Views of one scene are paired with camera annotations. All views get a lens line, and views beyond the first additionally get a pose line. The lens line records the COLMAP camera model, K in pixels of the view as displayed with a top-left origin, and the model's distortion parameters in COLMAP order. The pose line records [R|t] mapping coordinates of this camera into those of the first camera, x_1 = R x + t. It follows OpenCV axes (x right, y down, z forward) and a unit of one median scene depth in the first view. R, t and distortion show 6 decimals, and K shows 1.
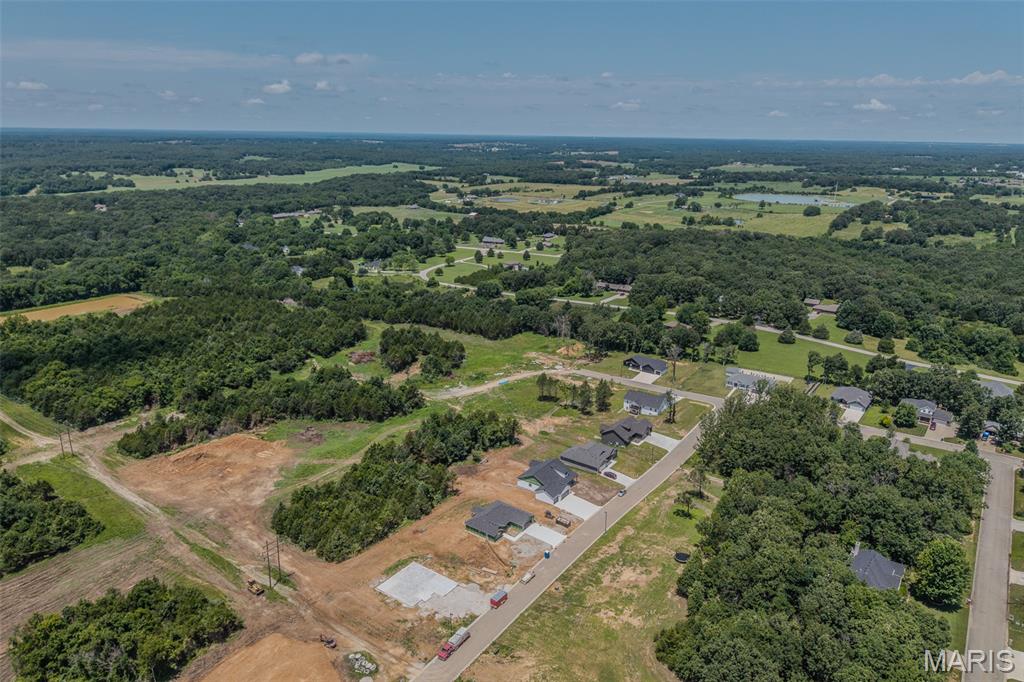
lens RADIAL K [[681.4, 0, 513.6], [0, 681.4, 350.0], [0, 0, 1]] dist [0.043776, -0.048072]
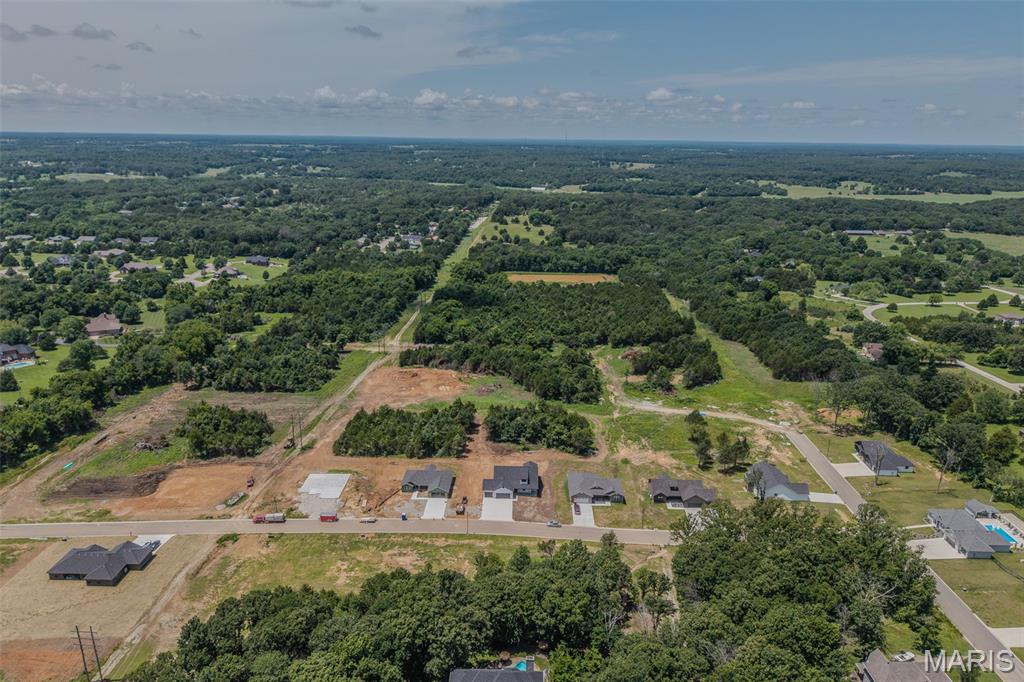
lens RADIAL K [[681.4, 0, 513.6], [0, 681.4, 350.0], [0, 0, 1]] dist [0.043776, -0.048072]
pose [[0.563259, 0.241015, -0.790349, 0.583078], [-0.256339, 0.960290, 0.110152, -0.075549], [0.785512, 0.140554, 0.602673, 0.271500]]
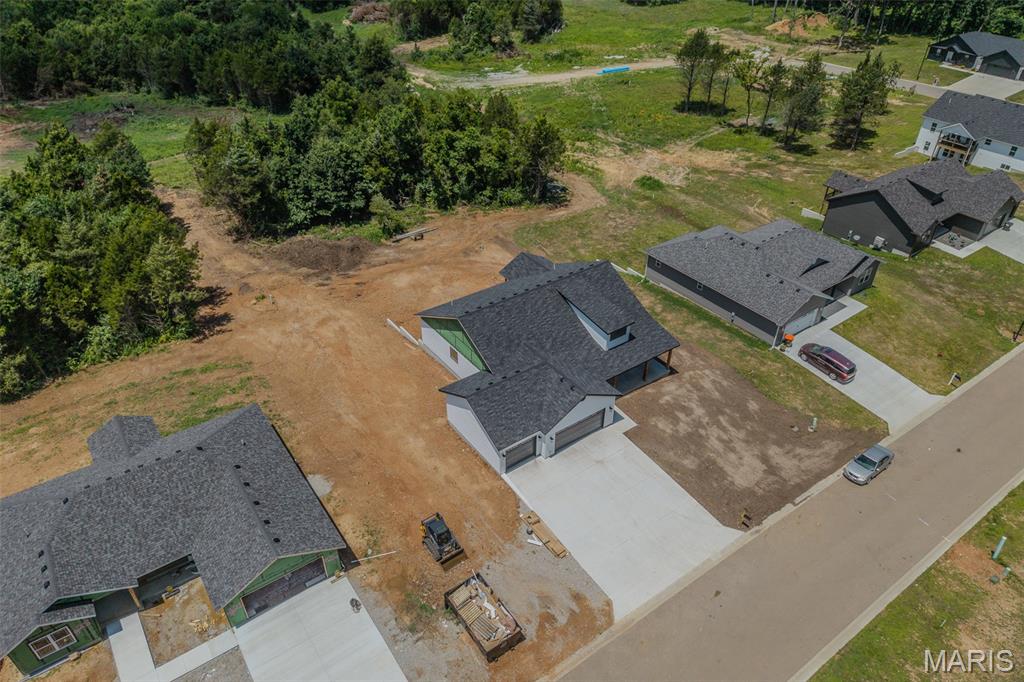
lens RADIAL K [[681.4, 0, 513.6], [0, 681.4, 350.0], [0, 0, 1]] dist [0.043776, -0.048072]
pose [[0.947958, 0.182444, -0.260939, 0.076049], [-0.092535, 0.942040, 0.322488, 0.085854], [0.304651, -0.281559, 0.909897, 0.573223]]
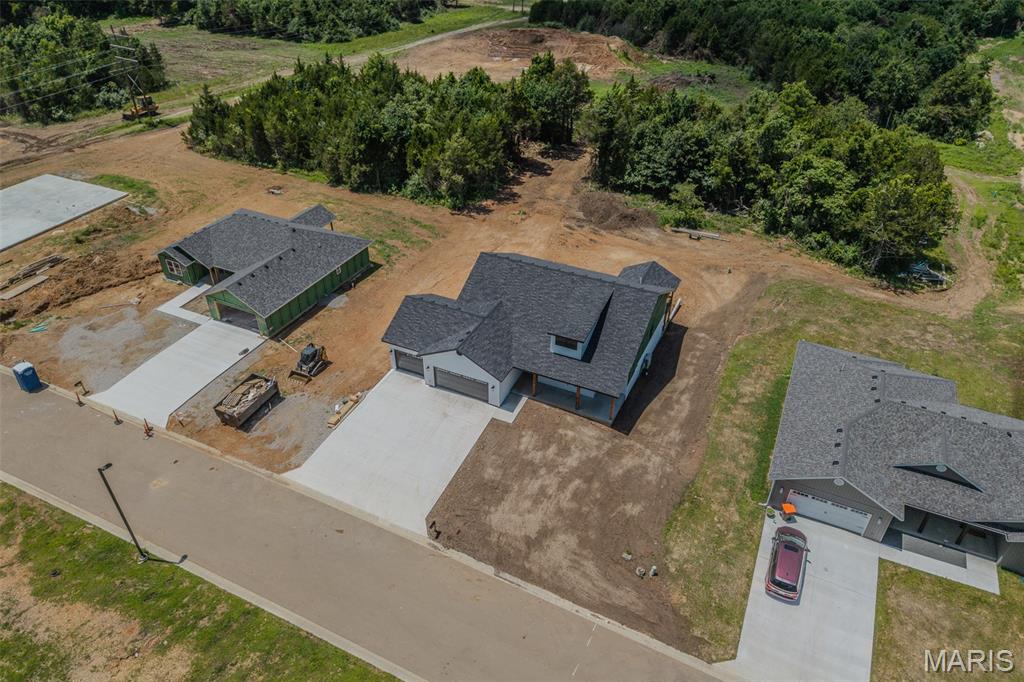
lens RADIAL K [[681.4, 0, 513.6], [0, 681.4, 350.0], [0, 0, 1]] dist [0.043776, -0.048072]
pose [[0.179581, 0.568570, -0.802794, 0.179267], [-0.307906, 0.807544, 0.503057, 0.059837], [0.934315, 0.156846, 0.320086, 0.670163]]
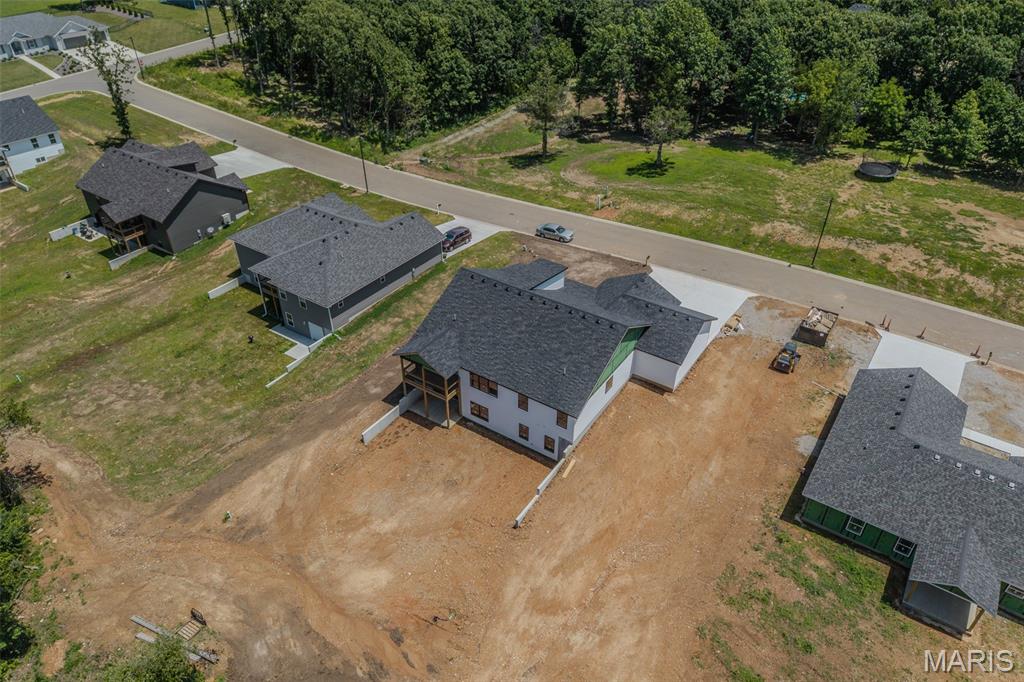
lens RADIAL K [[681.4, 0, 513.6], [0, 681.4, 350.0], [0, 0, 1]] dist [0.043776, -0.048072]
pose [[-0.025414, -0.599997, 0.799598, -0.103454], [0.295905, 0.759498, 0.579312, 0.038429], [-0.954879, 0.251328, 0.158240, 0.716962]]
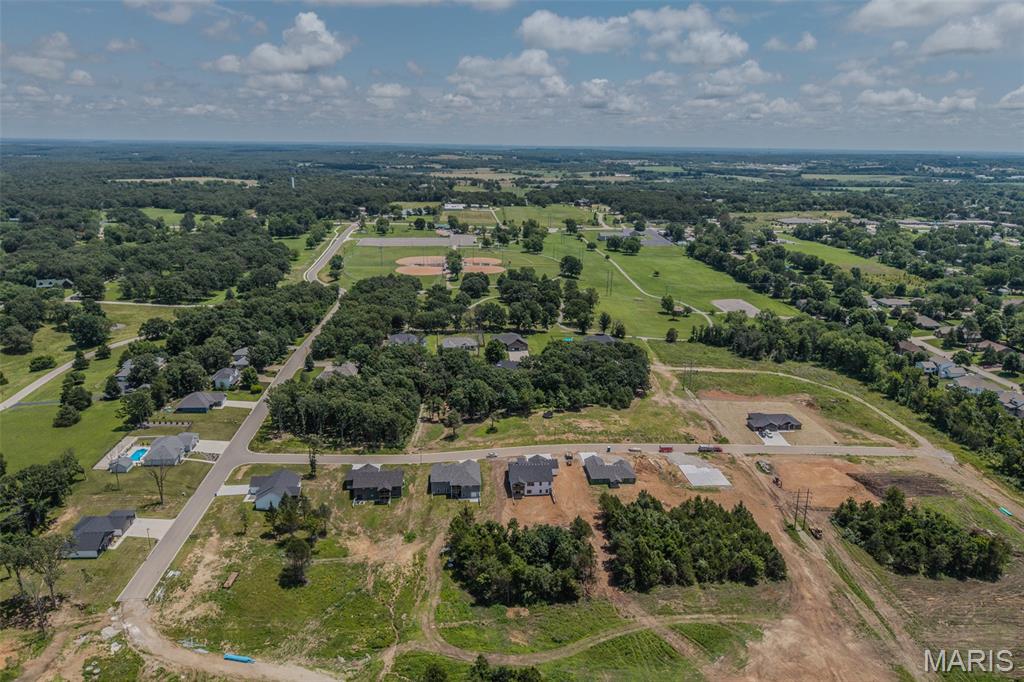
lens RADIAL K [[681.4, 0, 513.6], [0, 681.4, 350.0], [0, 0, 1]] dist [0.043776, -0.048072]
pose [[-0.655797, -0.247059, 0.713367, -0.472395], [0.206209, 0.850380, 0.484078, -0.362788], [-0.726229, 0.464559, -0.506731, 1.078988]]
